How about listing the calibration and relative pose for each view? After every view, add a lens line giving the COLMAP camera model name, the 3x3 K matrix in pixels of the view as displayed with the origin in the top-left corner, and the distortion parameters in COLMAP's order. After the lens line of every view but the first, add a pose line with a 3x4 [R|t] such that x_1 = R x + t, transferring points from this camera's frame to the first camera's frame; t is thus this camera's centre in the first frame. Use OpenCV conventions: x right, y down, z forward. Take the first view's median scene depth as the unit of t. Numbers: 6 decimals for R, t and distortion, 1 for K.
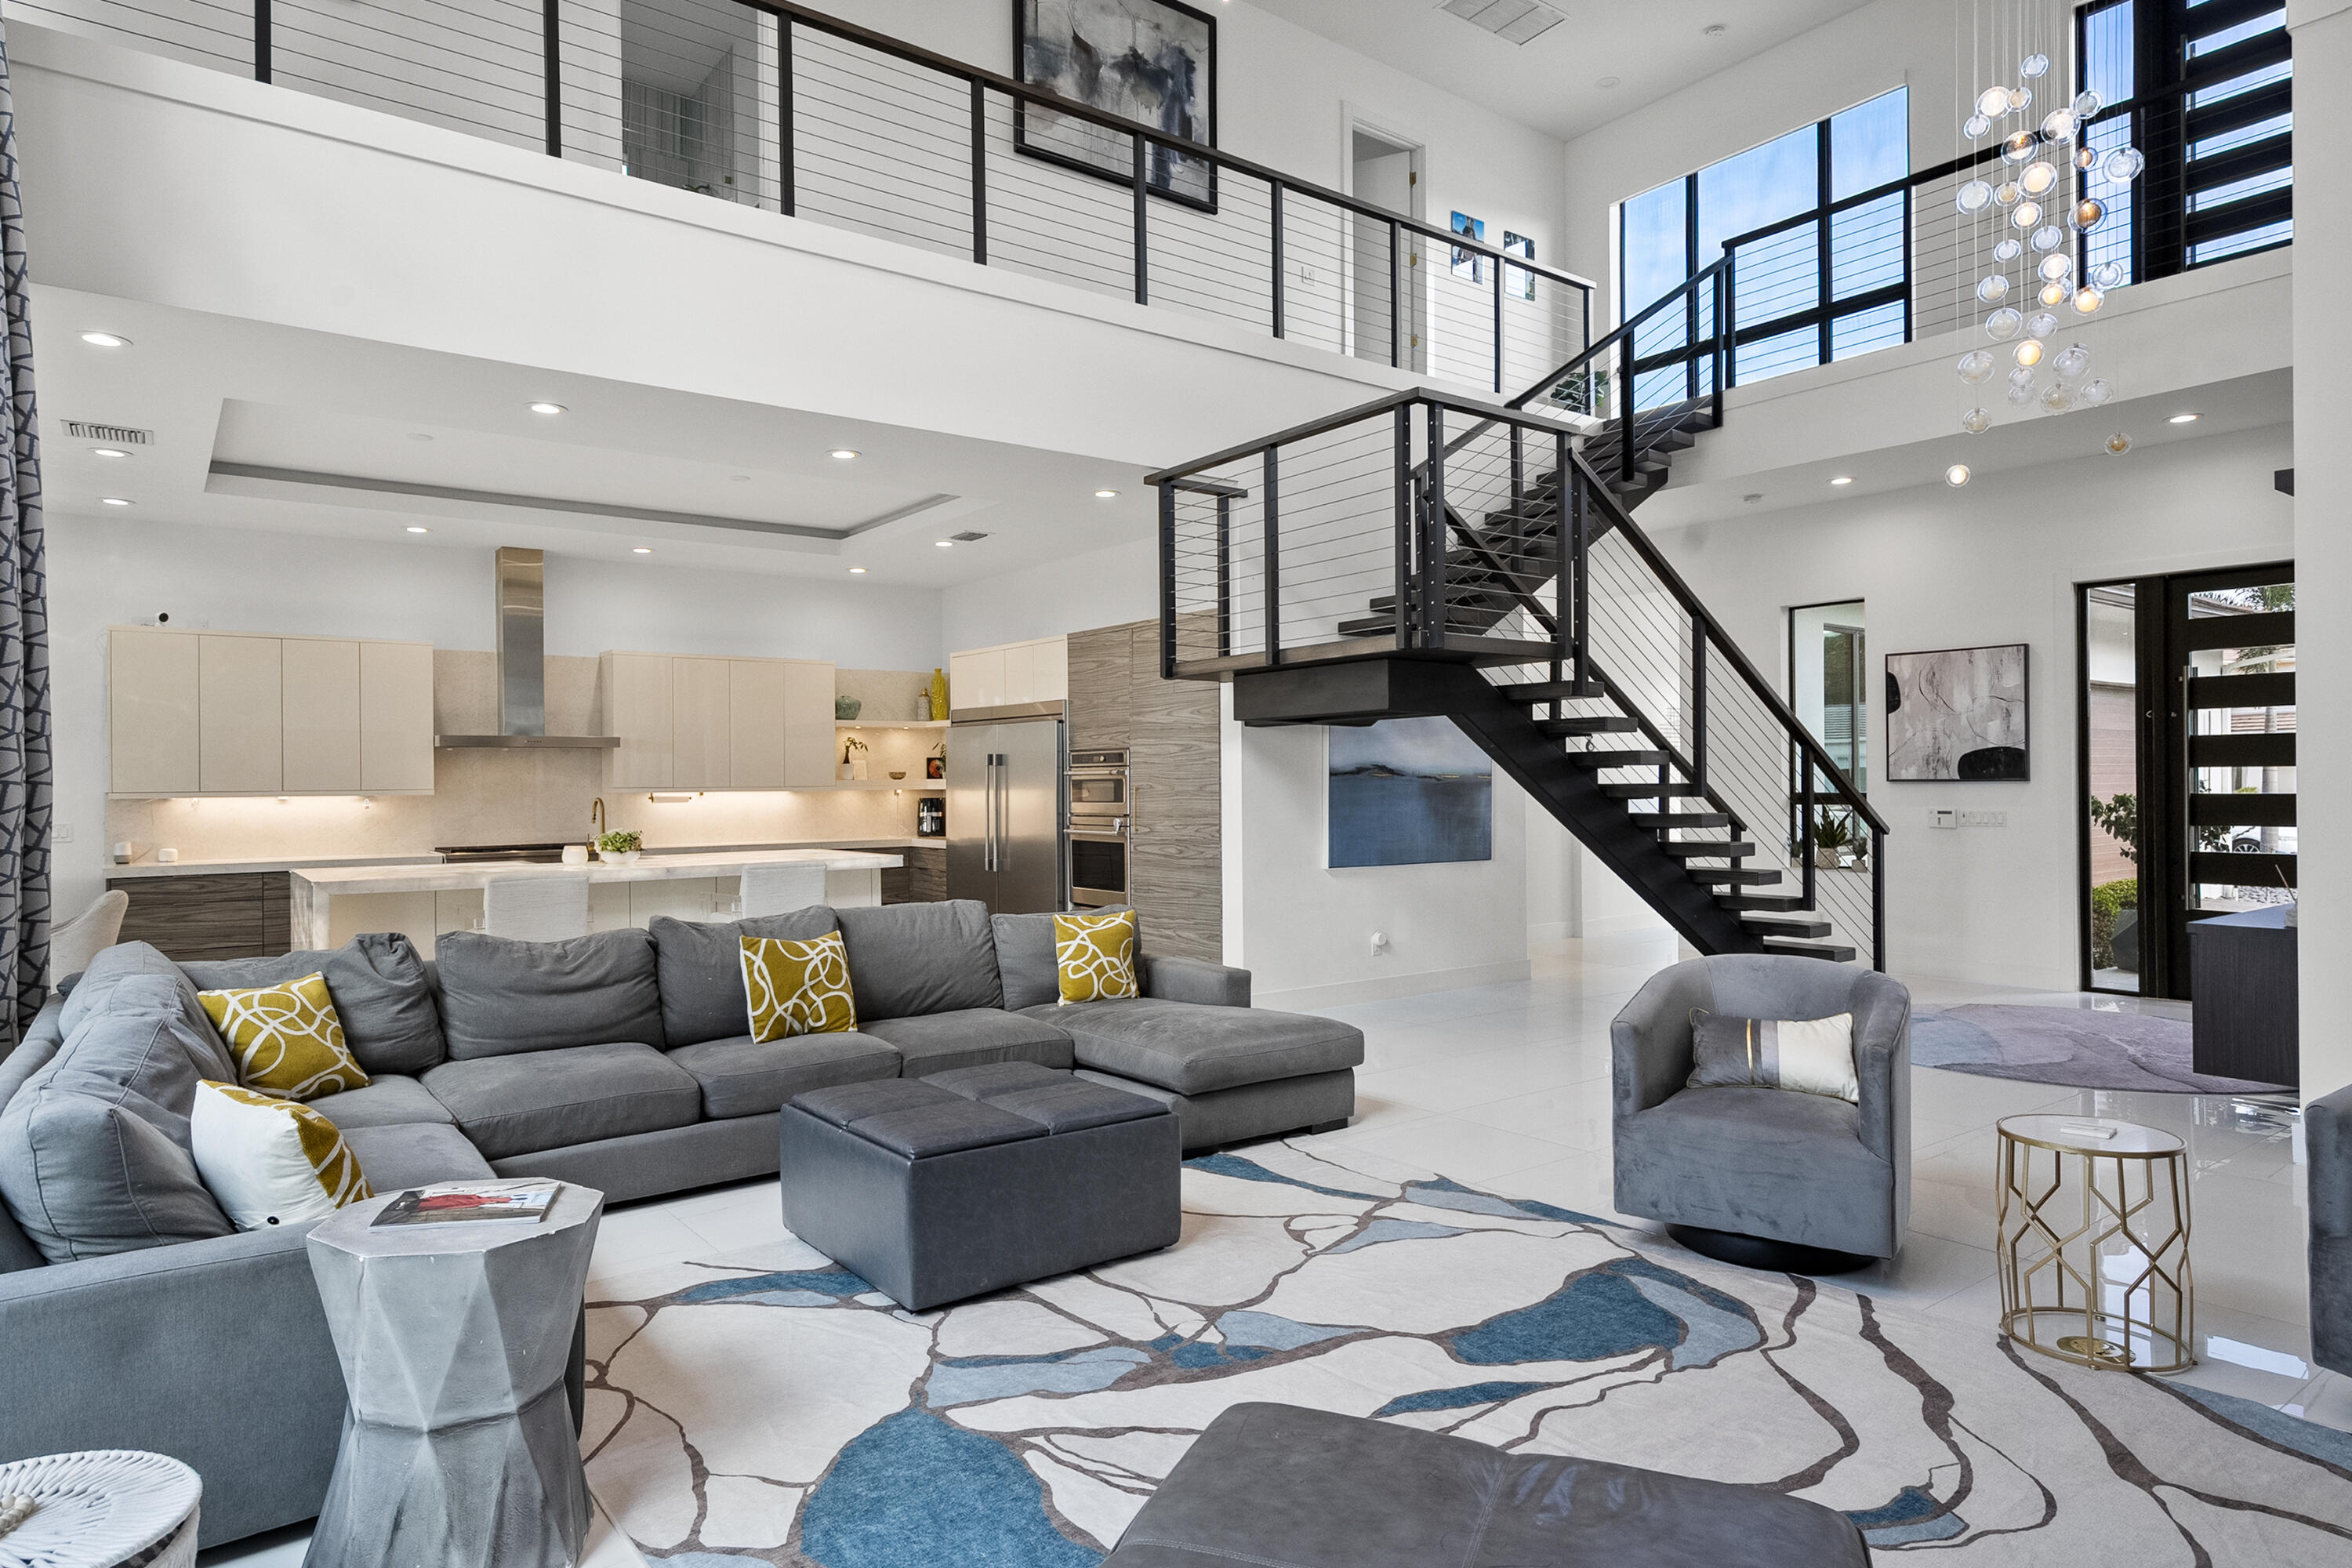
lens RADIAL K [[1352.0, 0, 1176.0], [0, 1352.0, 784.0], [0, 0, 1]] dist [0.001591, 0.001588]
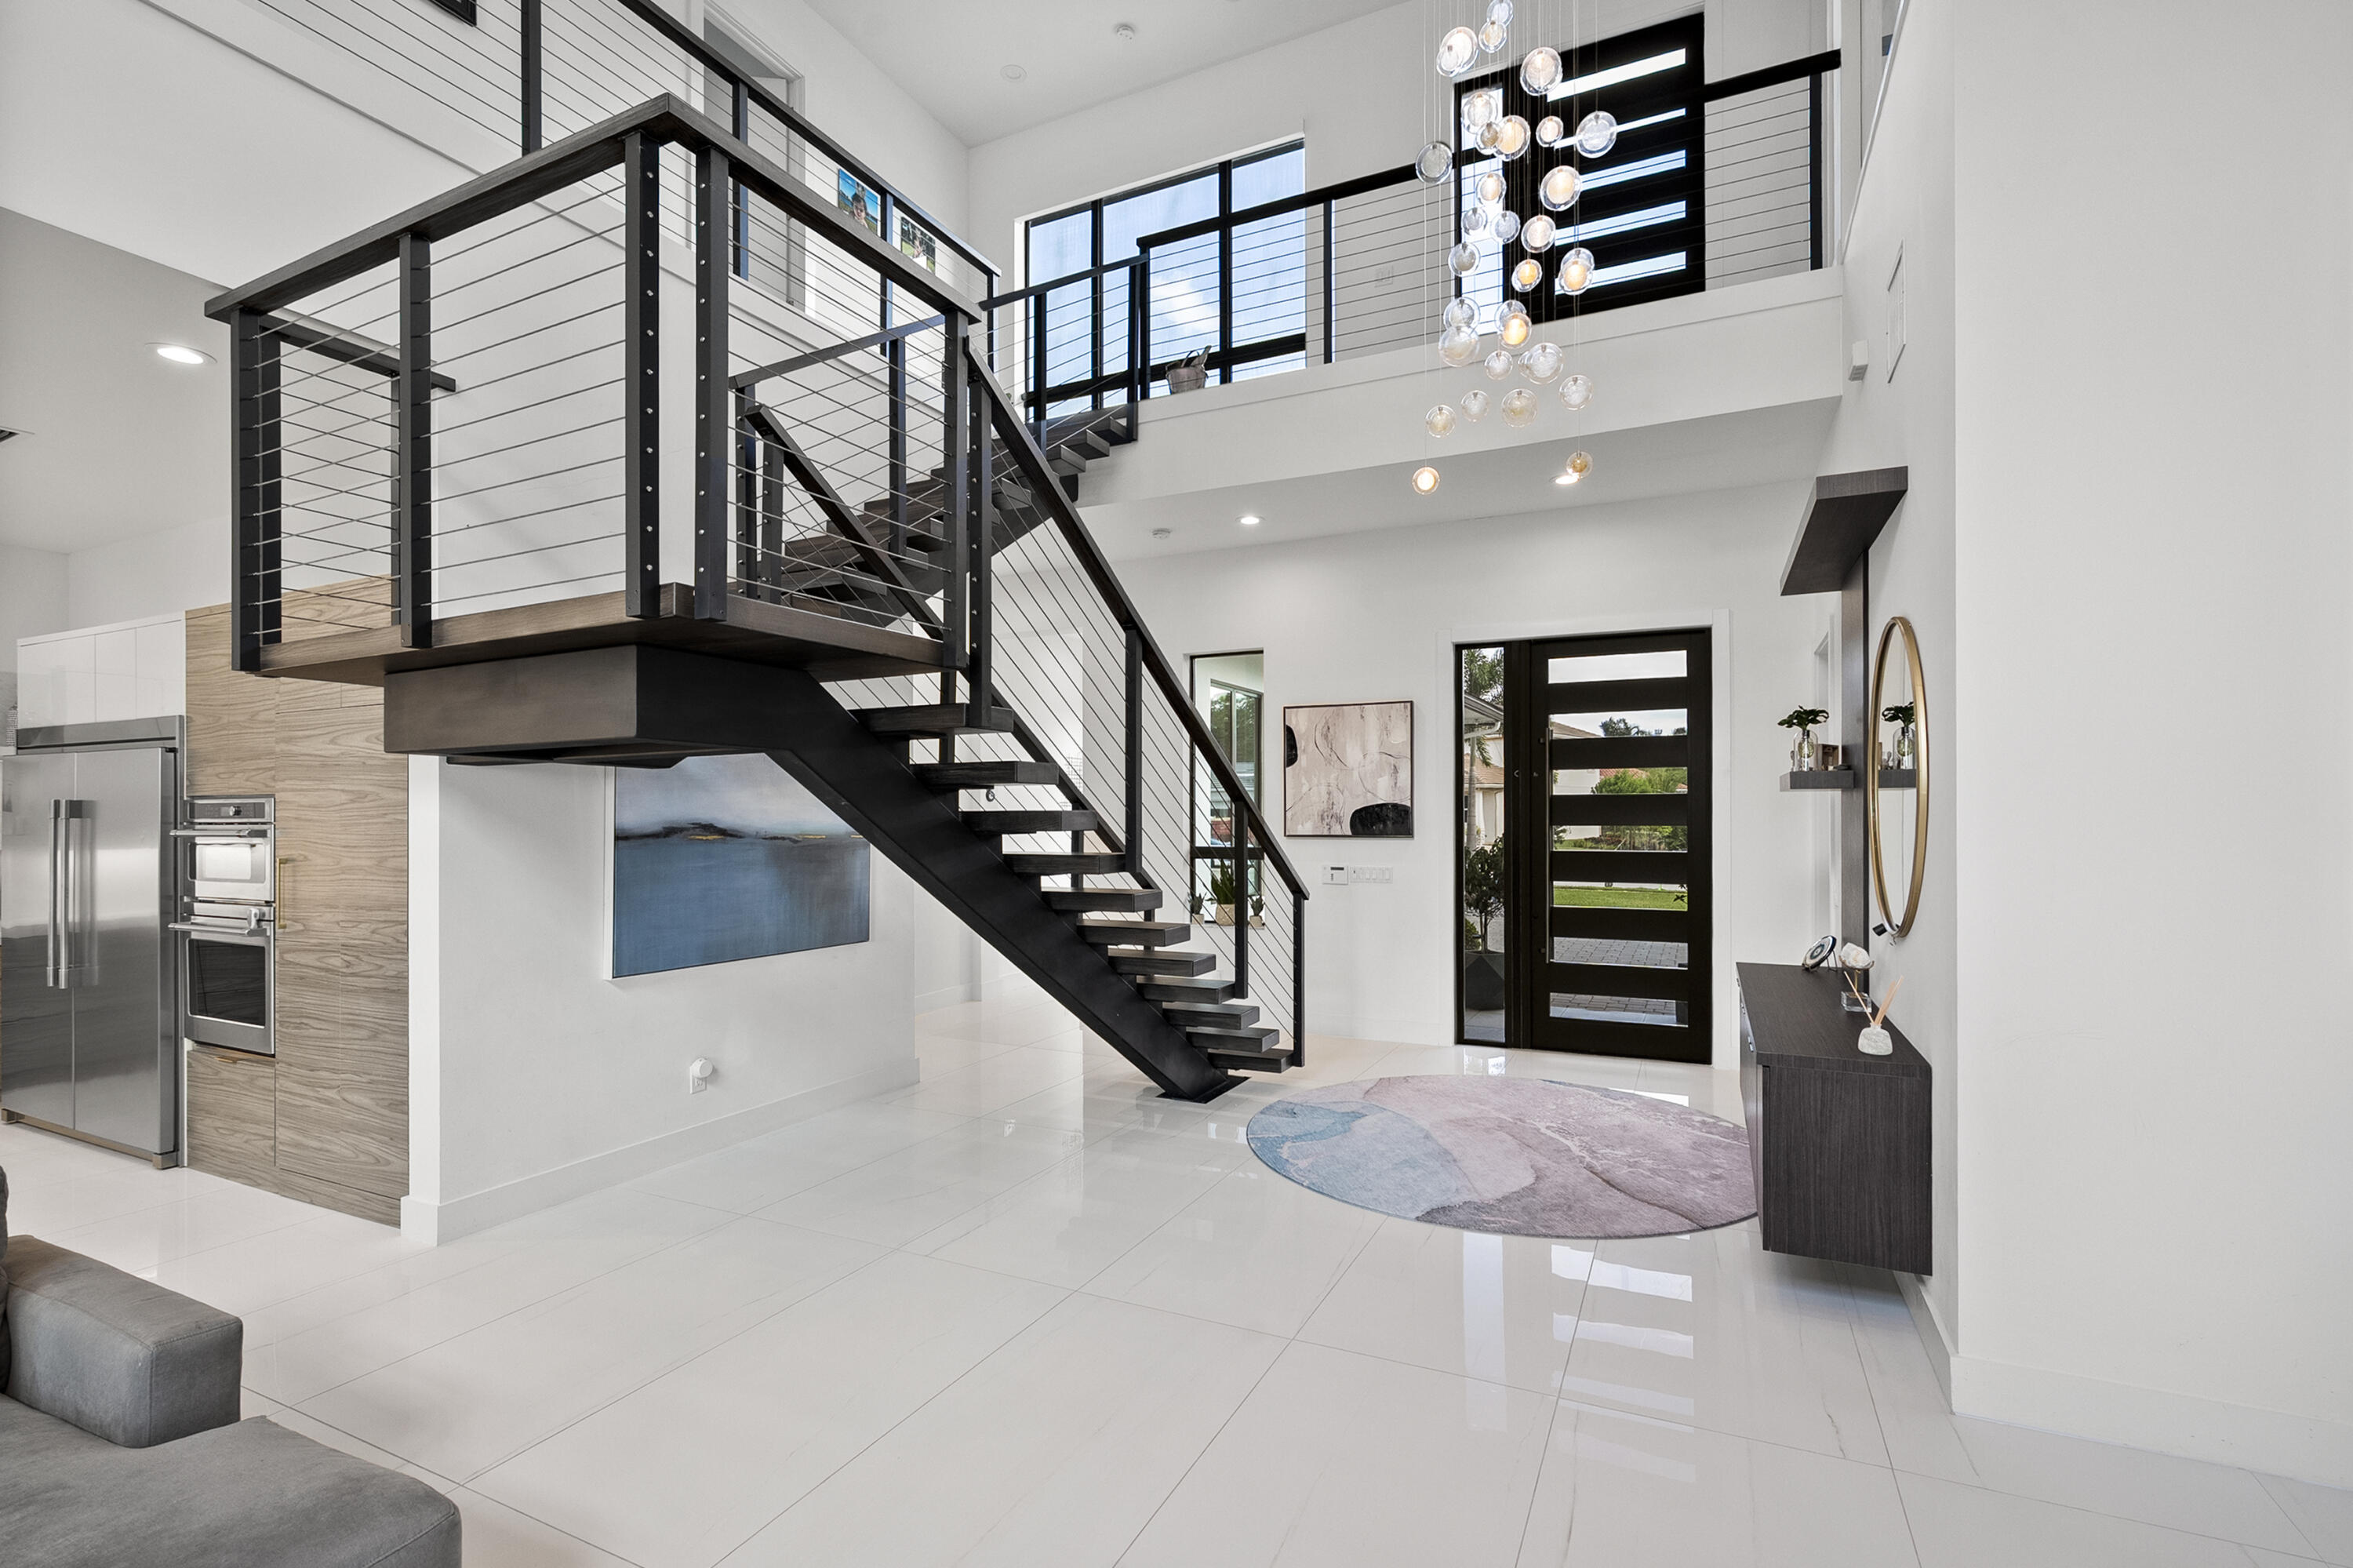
lens RADIAL K [[1082.1, 0, 1179.7], [0, 1082.1, 798.3], [0, 0, 1]] dist [-0.002861, 0.000229]
pose [[0.890955, 0.010117, 0.453979, 0.118265], [-0.001853, 0.999824, -0.018644, -0.017376], [-0.454088, 0.015770, 0.890817, 0.390738]]
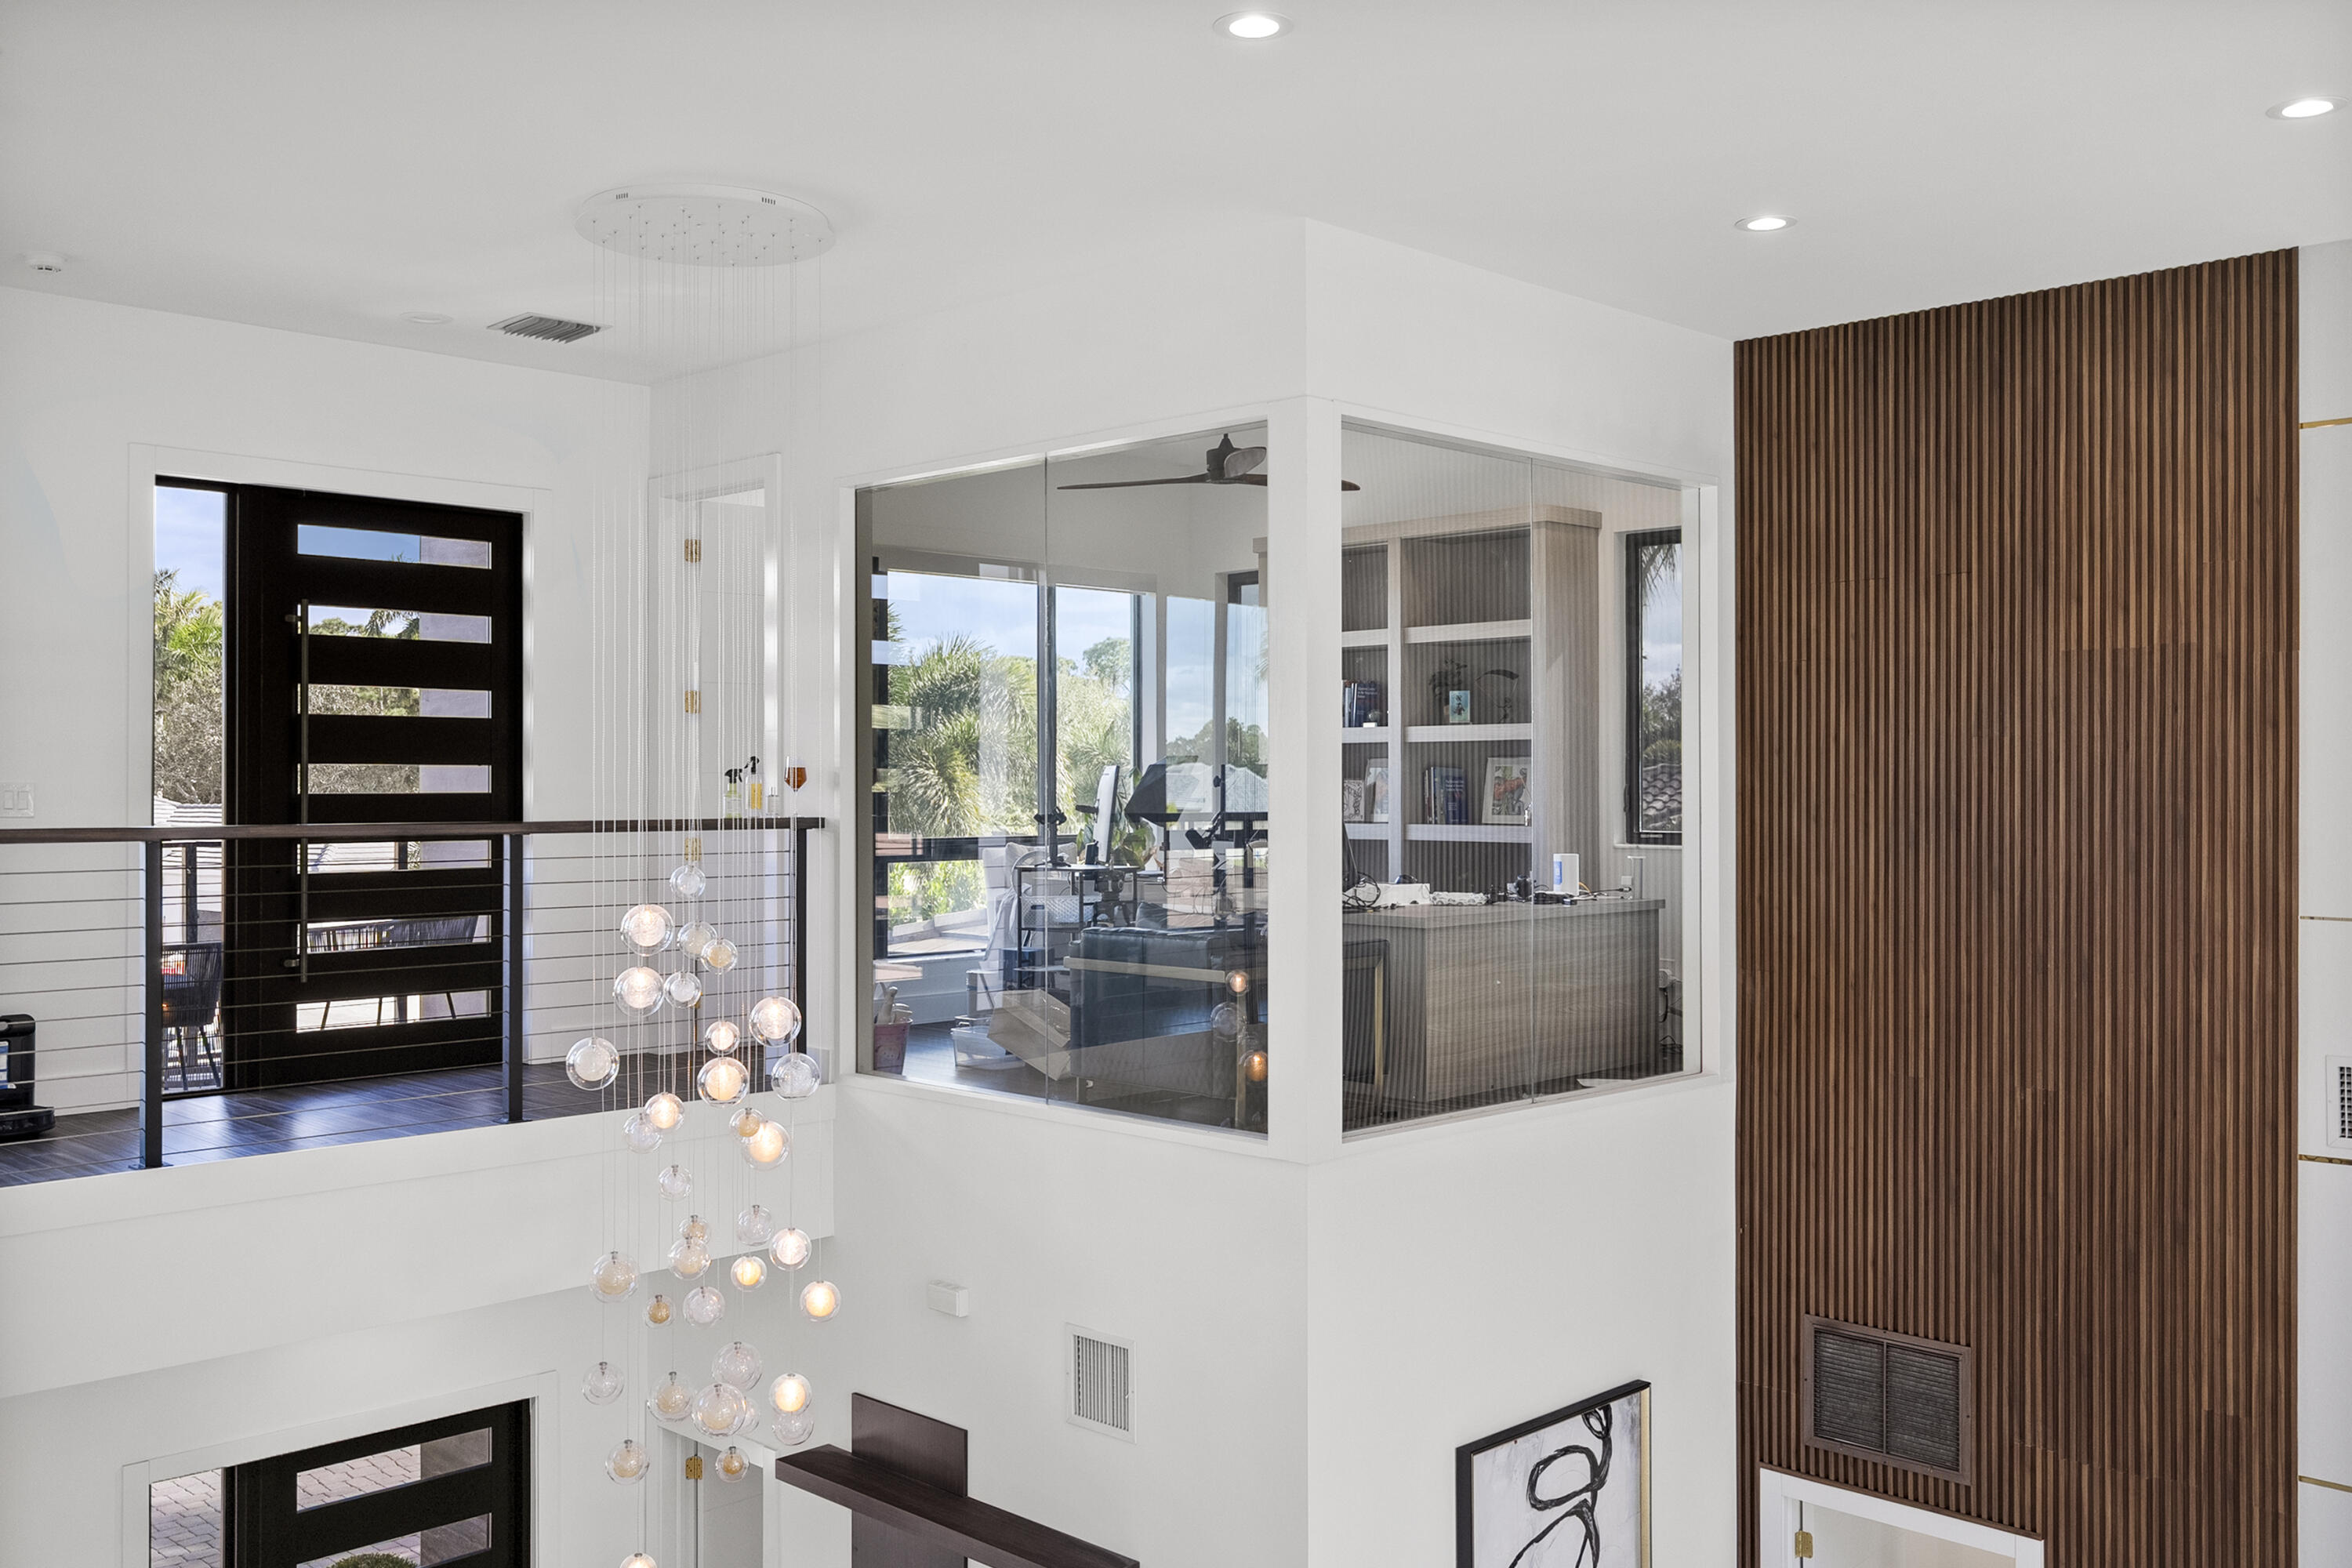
lens RADIAL K [[2024.0, 0, 1180.9], [0, 2024.0, 777.9], [0, 0, 1]] dist [0.001148, -0.001500]
pose [[-0.142037, 0.015765, 0.989736, -0.254497], [0.005786, 0.999869, -0.015096, -0.453224], [-0.989845, 0.003582, -0.142109, 0.730466]]
